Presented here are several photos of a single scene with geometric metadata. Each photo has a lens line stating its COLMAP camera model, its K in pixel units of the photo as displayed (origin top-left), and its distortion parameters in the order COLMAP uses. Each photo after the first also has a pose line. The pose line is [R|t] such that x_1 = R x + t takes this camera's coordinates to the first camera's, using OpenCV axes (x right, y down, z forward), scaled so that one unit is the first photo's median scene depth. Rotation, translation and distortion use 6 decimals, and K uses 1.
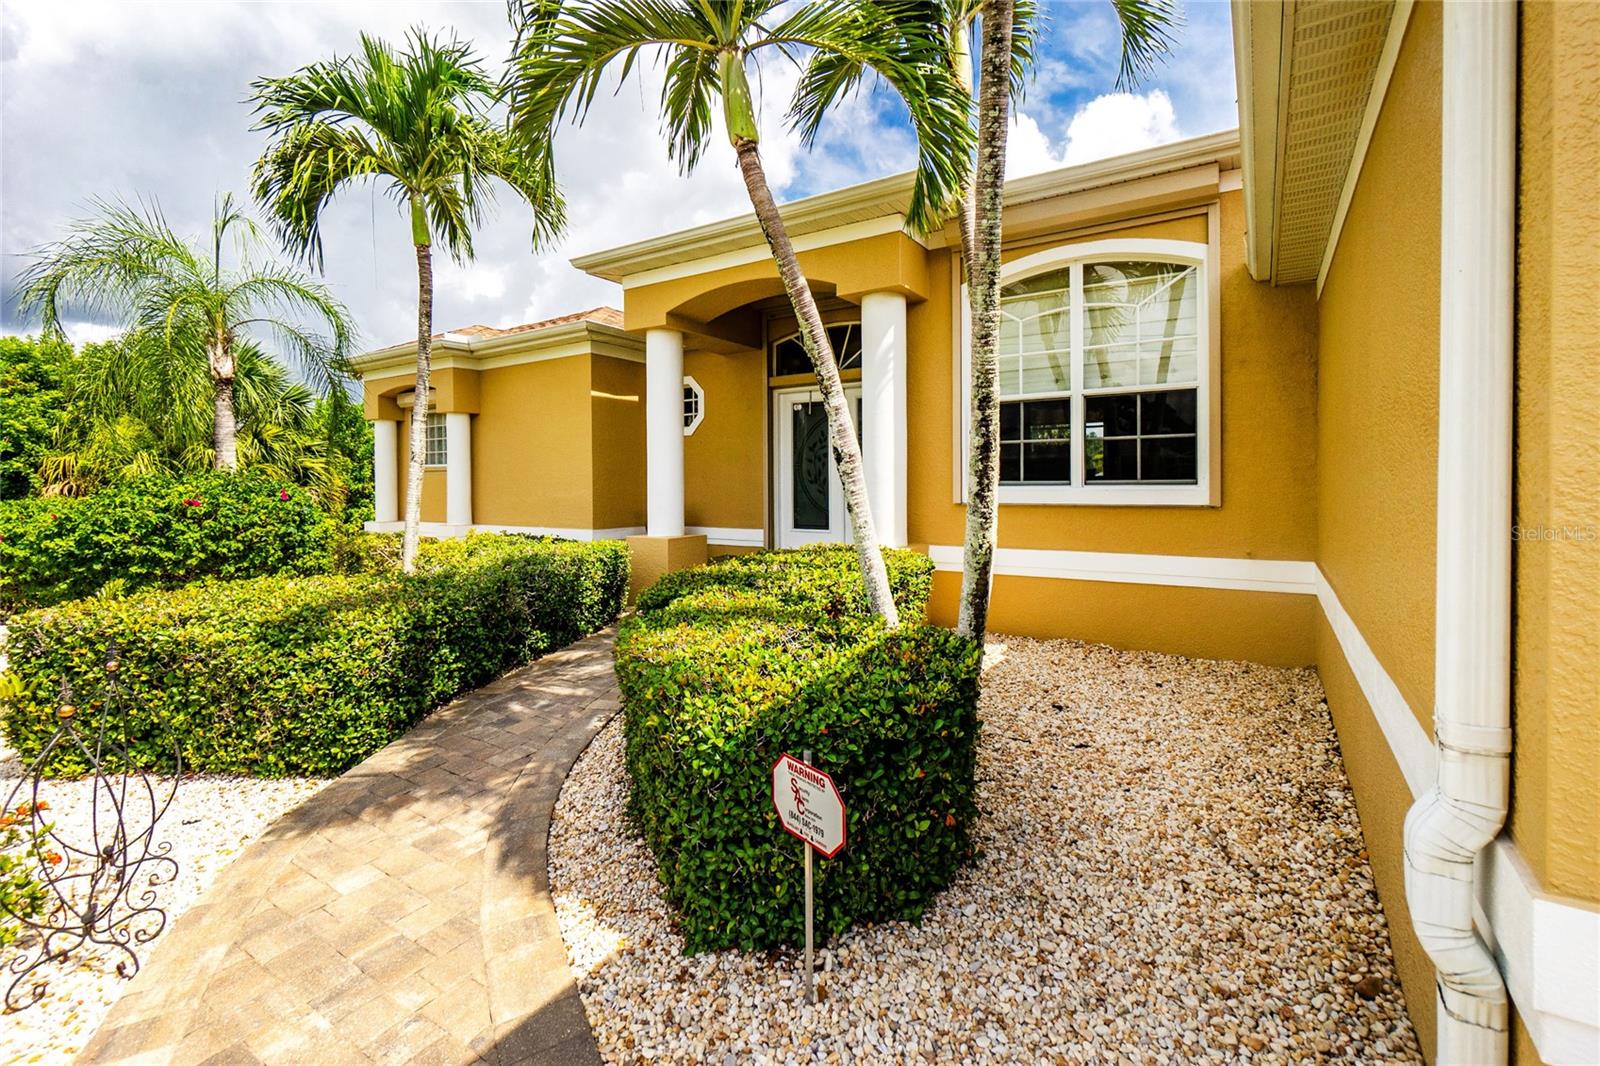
lens RADIAL K [[711.4, 0, 794.5], [0, 711.4, 492.5], [0, 0, 1]] dist [-0.013141, 0.004373]
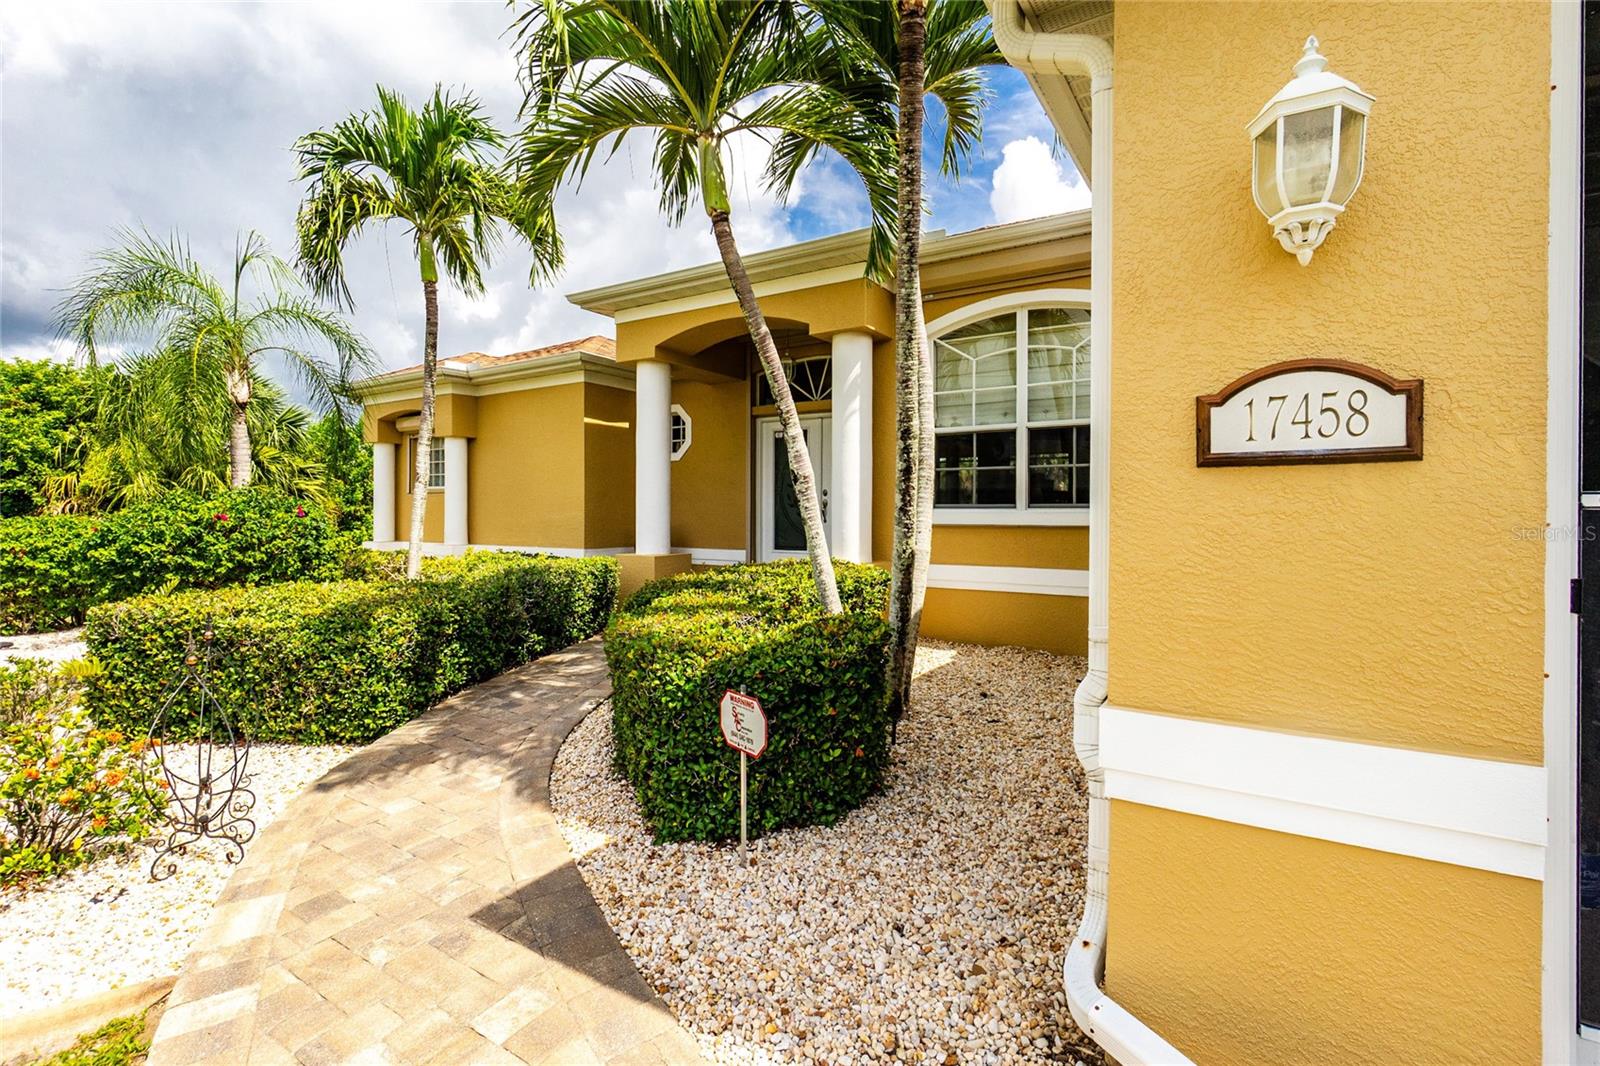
lens RADIAL K [[711.4, 0, 786.0], [0, 711.4, 516.8], [0, 0, 1]] dist [-0.013141, 0.004373]
pose [[0.999953, 0.009596, 0.001174, 0.043898], [-0.009592, 0.999946, -0.003902, 0.017984], [-0.001212, 0.003891, 0.999992, -0.177939]]
